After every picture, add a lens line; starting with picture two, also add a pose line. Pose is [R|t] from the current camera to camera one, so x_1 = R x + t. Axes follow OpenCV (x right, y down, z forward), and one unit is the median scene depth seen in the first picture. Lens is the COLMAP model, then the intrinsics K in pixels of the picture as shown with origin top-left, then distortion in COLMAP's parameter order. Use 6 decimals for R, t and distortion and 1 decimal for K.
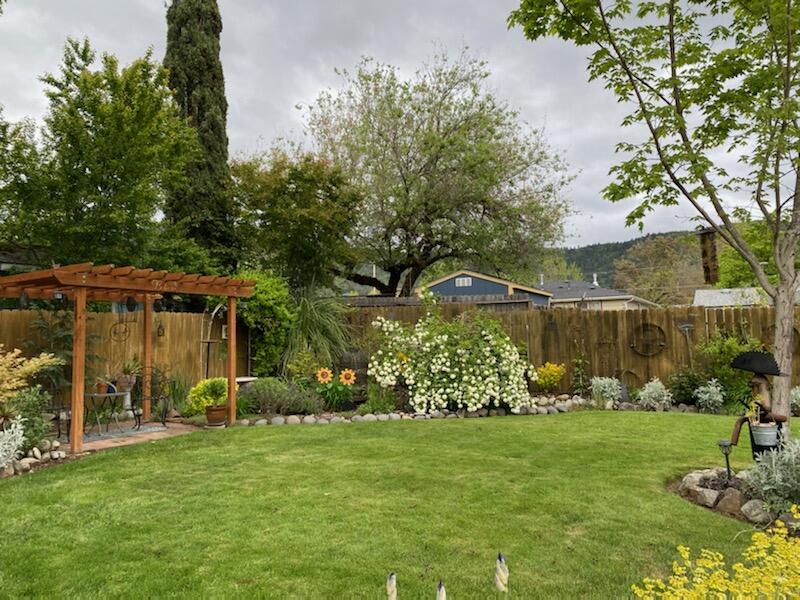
lens RADIAL K [[605.4, 0, 400.0], [0, 605.4, 300.0], [0, 0, 1]] dist [0.056217, -0.051706]
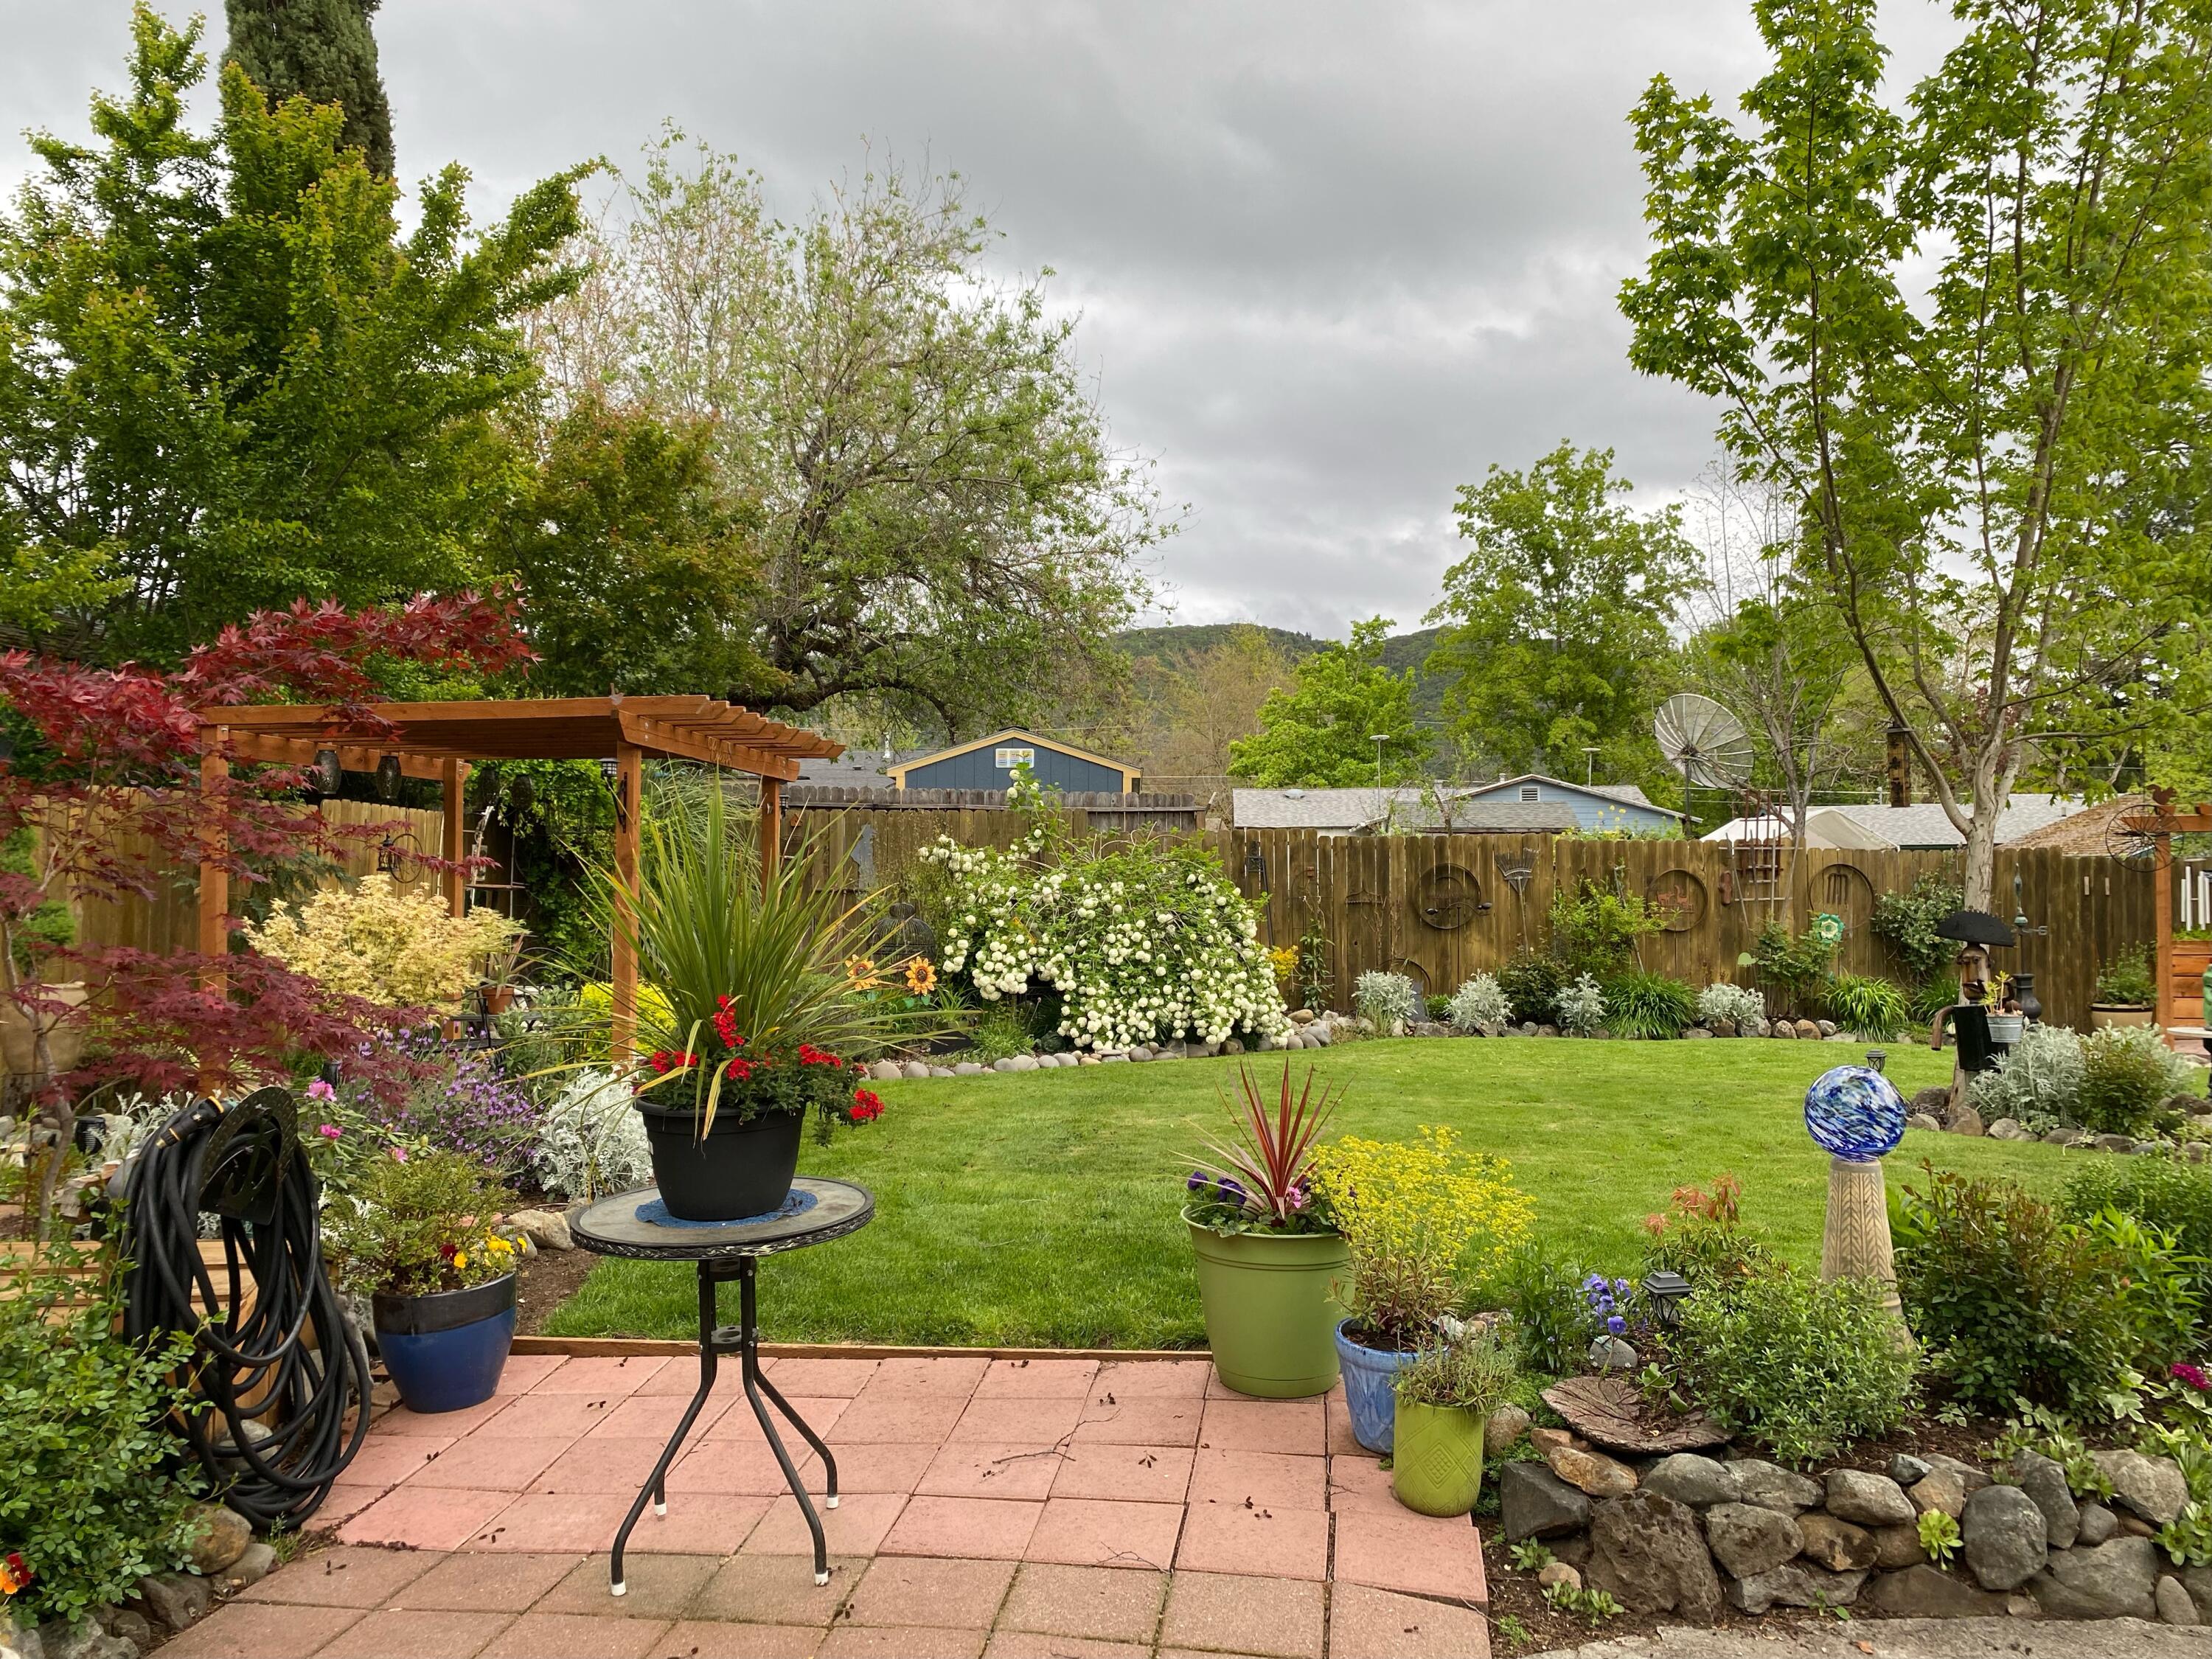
lens RADIAL K [[1673.8, 0, 1106.0], [0, 1673.8, 829.5], [0, 0, 1]] dist [0.056217, -0.051706]
pose [[0.895731, 0.031468, 0.443482, -0.524509], [-0.041591, 0.999049, 0.013116, 0.003043], [-0.442647, -0.030194, 0.896187, -0.123359]]
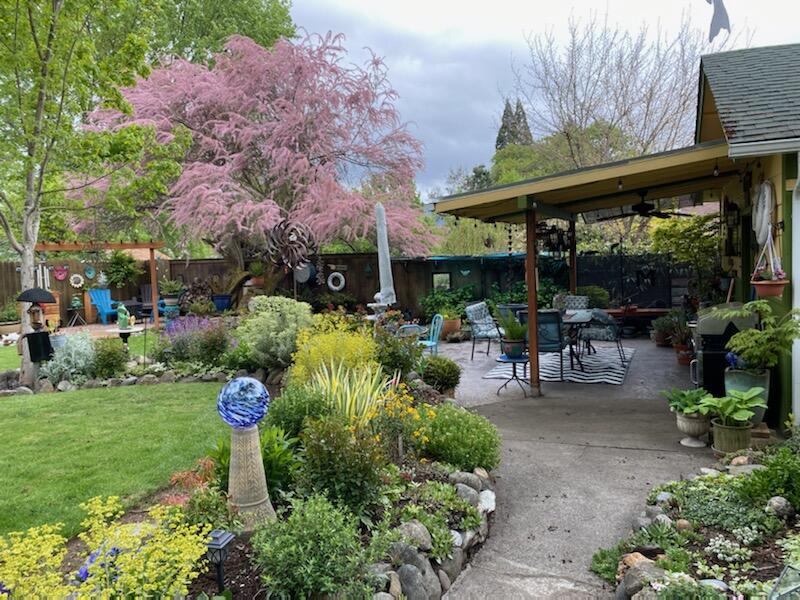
lens RADIAL K [[605.4, 0, 400.0], [0, 605.4, 300.0], [0, 0, 1]] dist [0.056217, -0.051706]
pose [[-0.108688, -0.047767, 0.992928, -0.451652], [-0.026093, 0.998638, 0.045186, 0.010055], [-0.993733, -0.020997, -0.109786, 0.132489]]
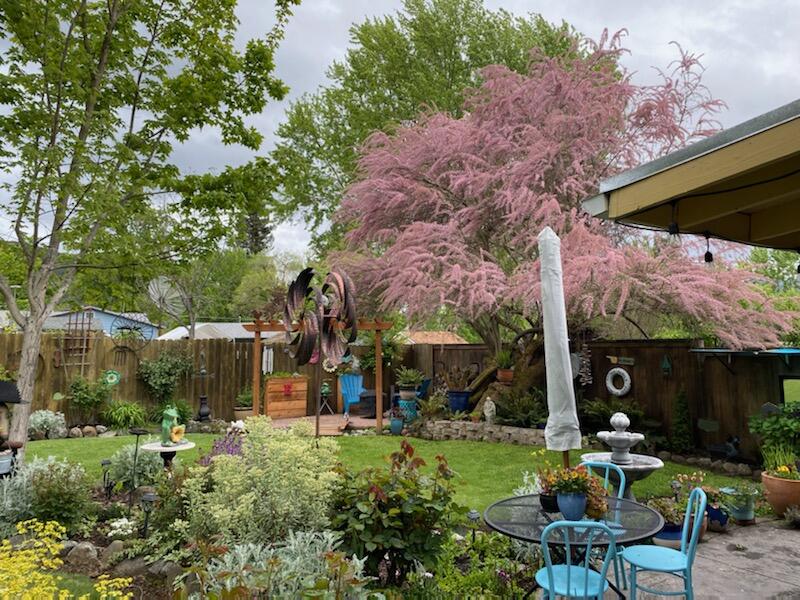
lens RADIAL K [[605.4, 0, 400.0], [0, 605.4, 300.0], [0, 0, 1]] dist [0.056217, -0.051706]
pose [[0.454423, 0.090544, 0.886172, -0.011049], [-0.056200, 0.995753, -0.072922, -0.004710], [-0.889011, -0.016665, 0.457582, -0.018467]]
